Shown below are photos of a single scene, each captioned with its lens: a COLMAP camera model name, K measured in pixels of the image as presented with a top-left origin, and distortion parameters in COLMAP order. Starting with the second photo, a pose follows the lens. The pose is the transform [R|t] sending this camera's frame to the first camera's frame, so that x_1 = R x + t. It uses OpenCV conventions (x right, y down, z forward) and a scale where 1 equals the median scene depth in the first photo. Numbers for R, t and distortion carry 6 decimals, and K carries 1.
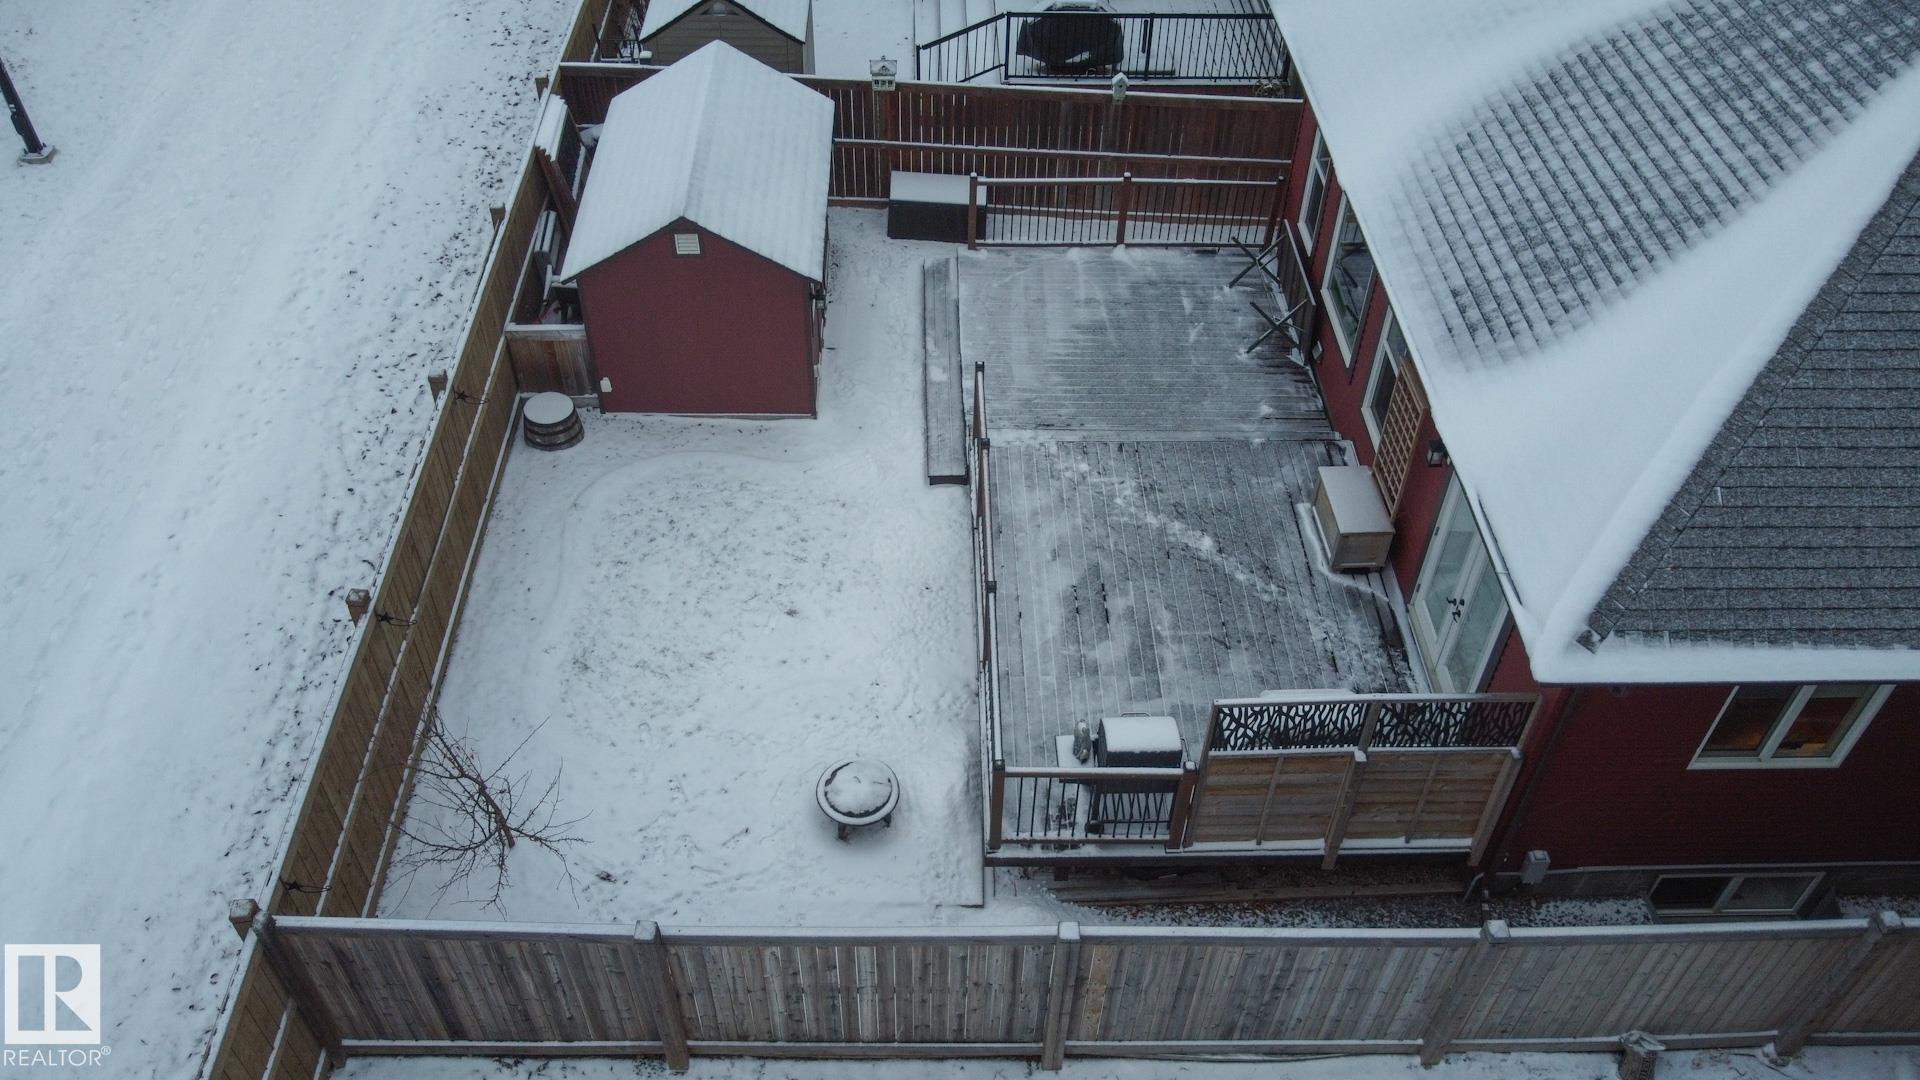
lens RADIAL K [[1466.5, 0, 961.7], [0, 1466.5, 606.1], [0, 0, 1]] dist [-0.009770, -0.005057]
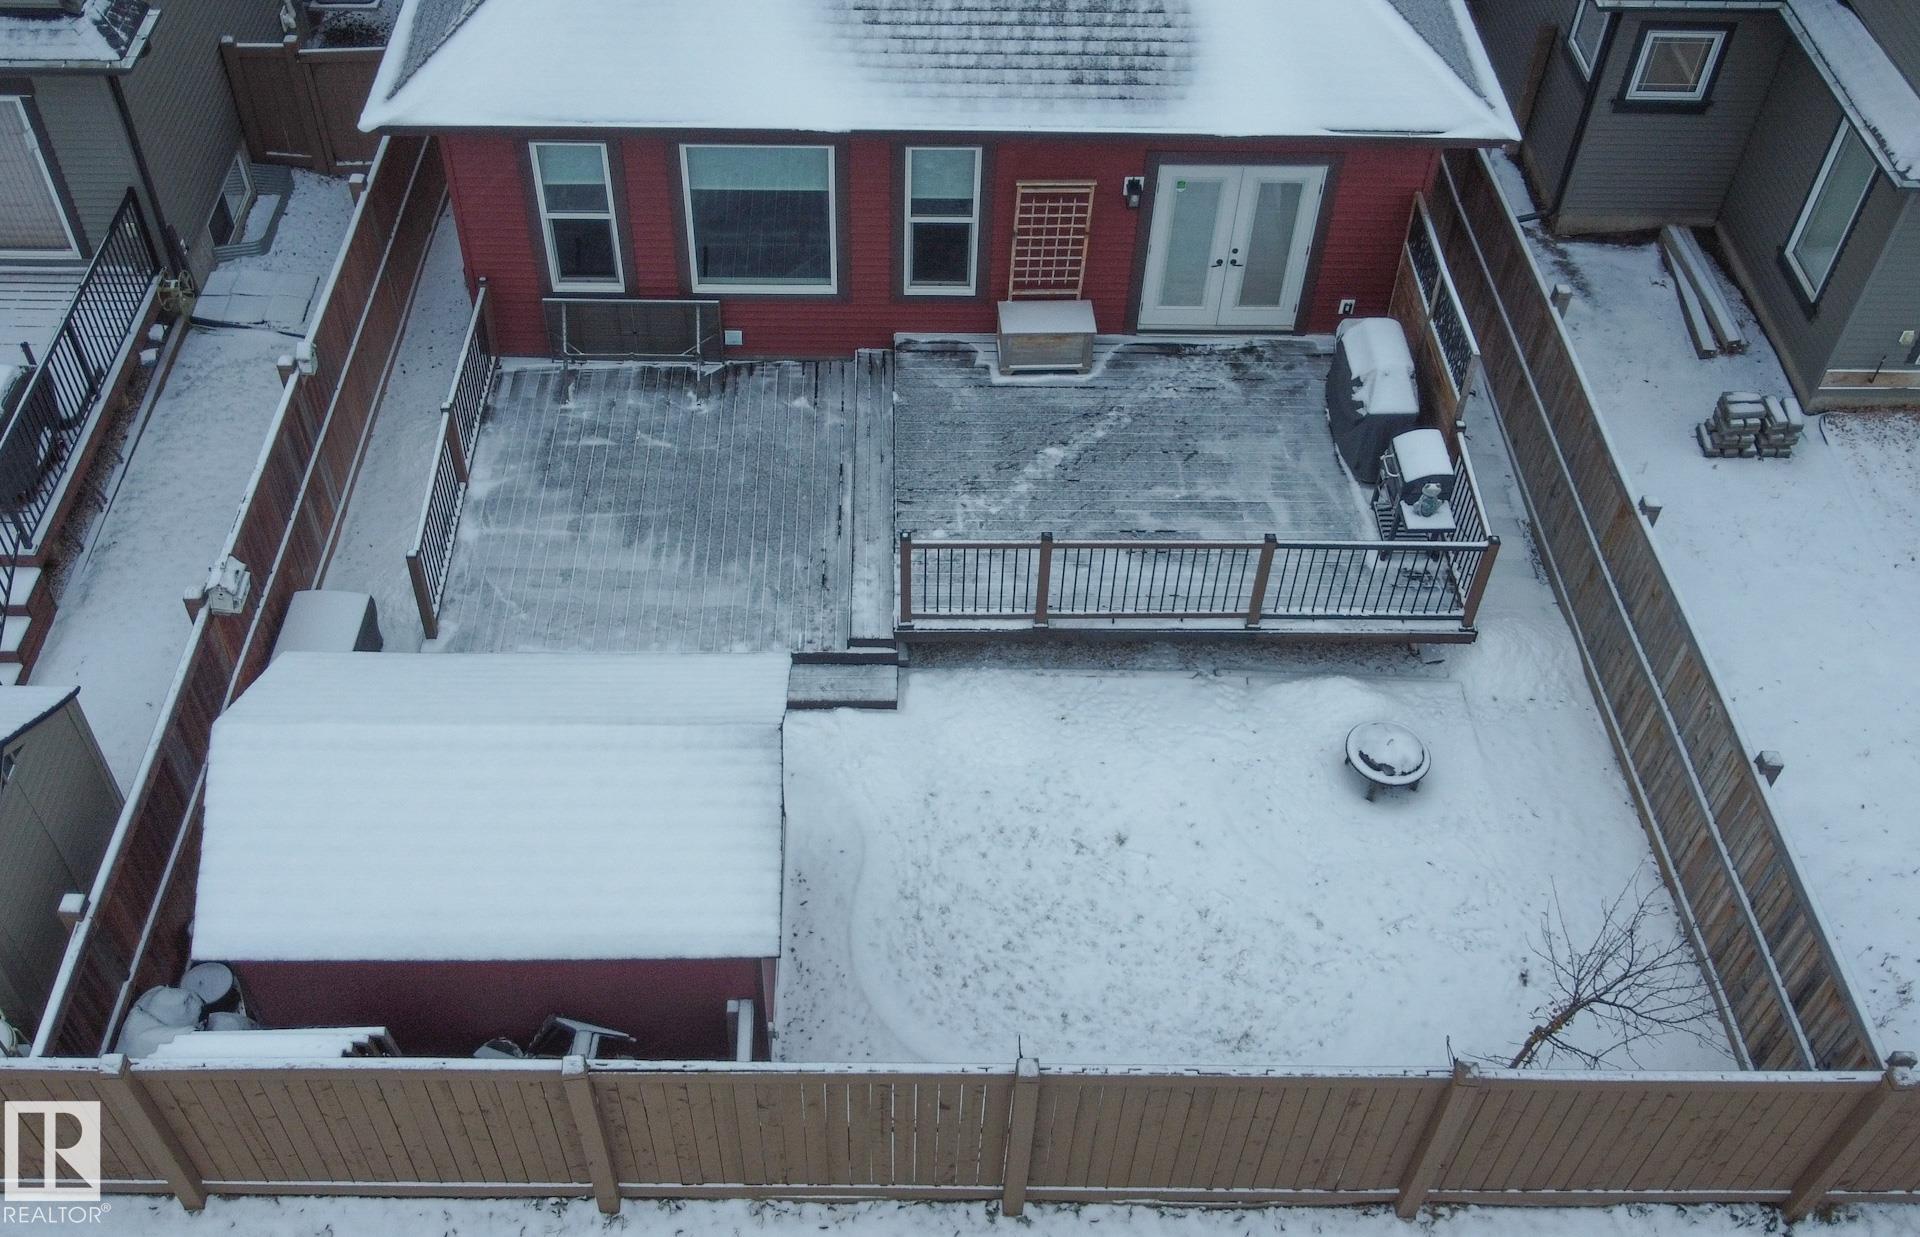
lens RADIAL K [[1778.5, 0, 962.1], [0, 1778.5, 619.9], [0, 0, 1]] dist [0.011918, 0.000000]
pose [[-0.008442, -0.754021, 0.656796, -0.746842], [0.697713, 0.466073, 0.544033, -0.728068], [-0.716327, 0.462848, 0.522156, 0.508656]]
